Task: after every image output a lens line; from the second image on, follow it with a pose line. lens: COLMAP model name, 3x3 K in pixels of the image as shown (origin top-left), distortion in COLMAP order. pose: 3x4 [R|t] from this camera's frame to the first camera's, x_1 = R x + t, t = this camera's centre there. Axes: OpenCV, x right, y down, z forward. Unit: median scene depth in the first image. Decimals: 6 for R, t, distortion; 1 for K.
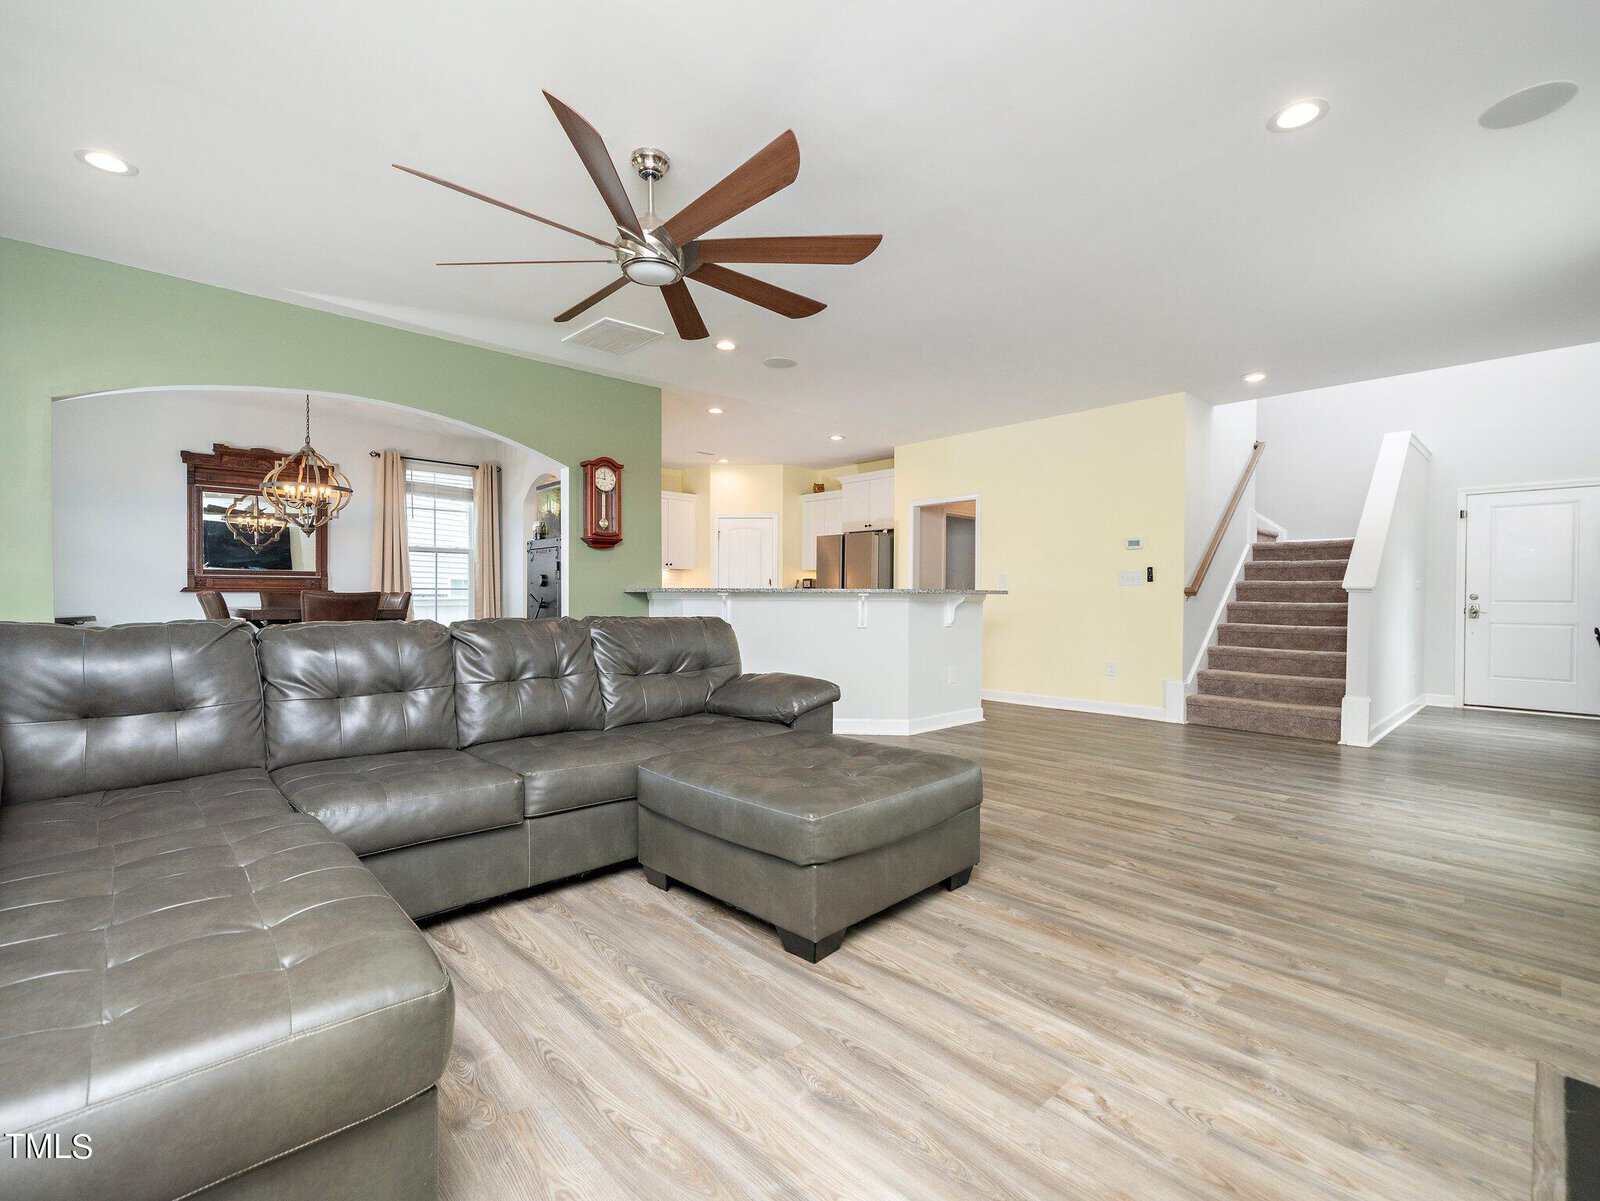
lens RADIAL K [[723.7, 0, 800.0], [0, 723.7, 600.5], [0, 0, 1]] dist [-0.000663, -0.000349]
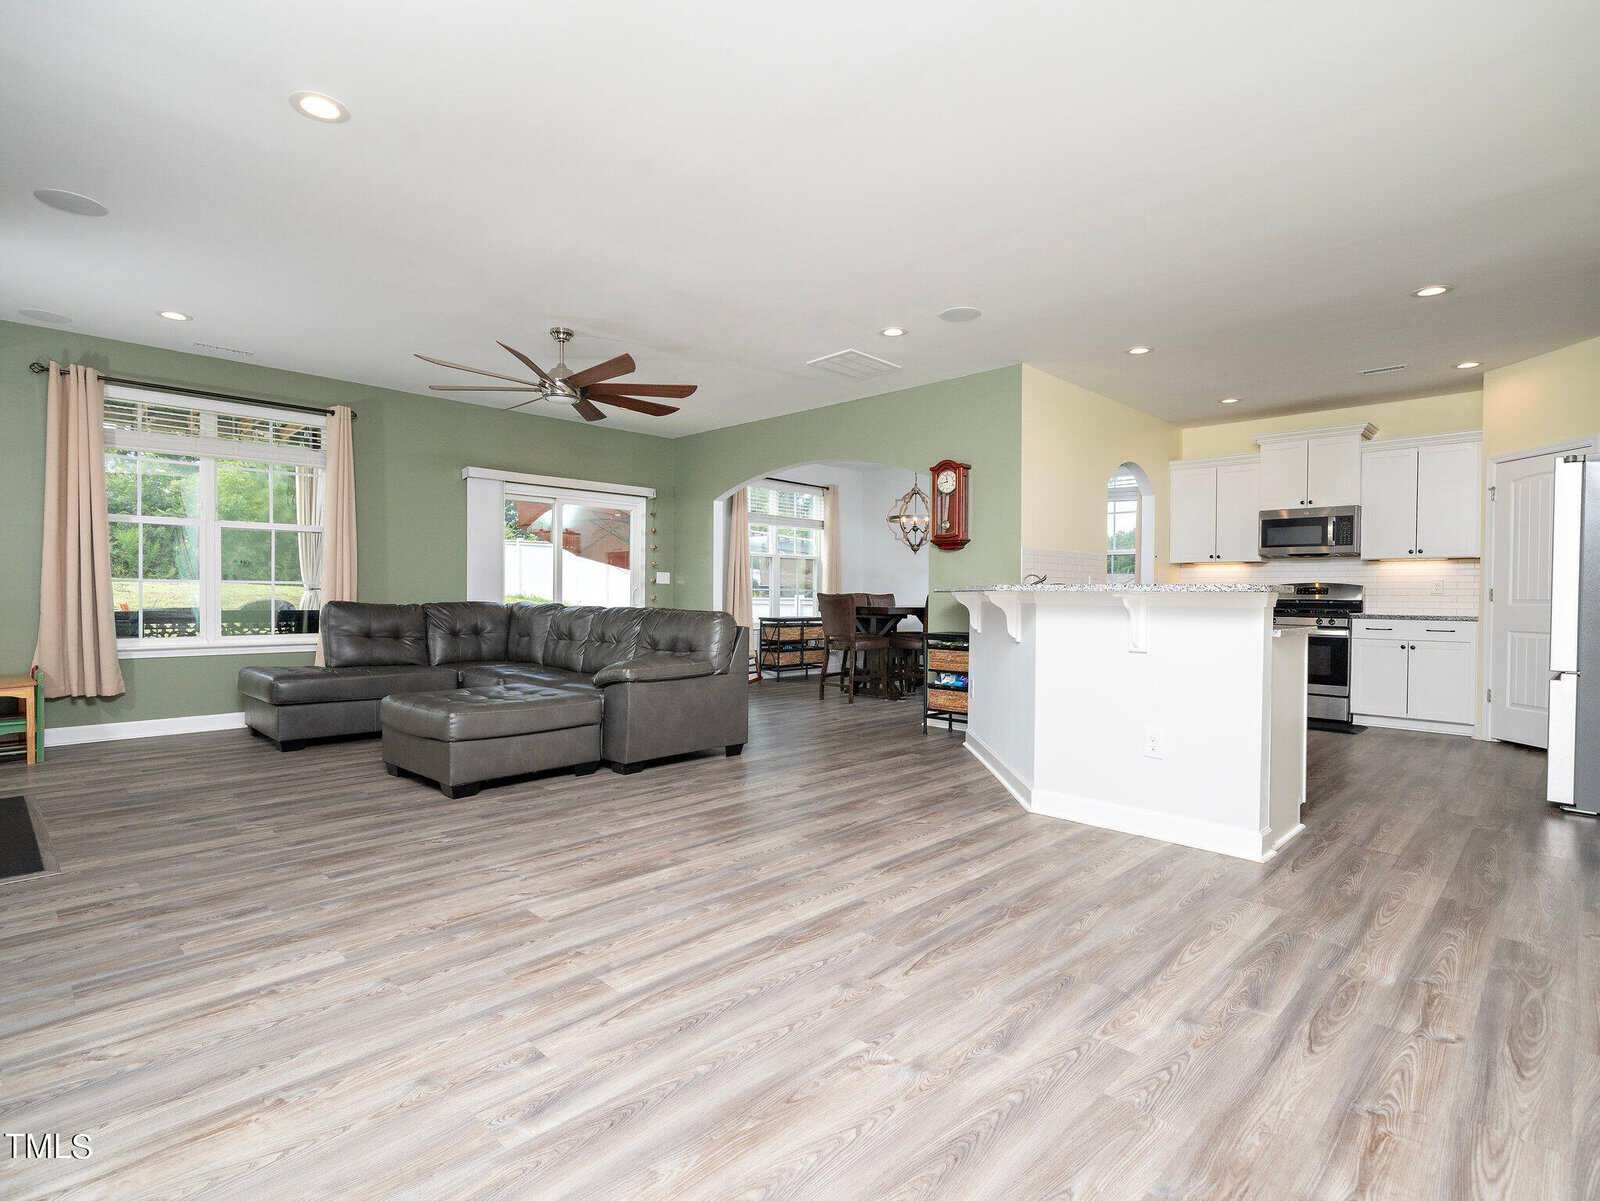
lens RADIAL K [[797.8, 0, 800.0], [0, 797.8, 600.5], [0, 0, 1]] dist [-0.001164, -0.000898]
pose [[0.045486, 0.001135, -0.998964, 1.665314], [-0.012356, 0.999923, 0.000574, 0.002927], [0.998889, 0.012317, 0.045496, 1.484716]]
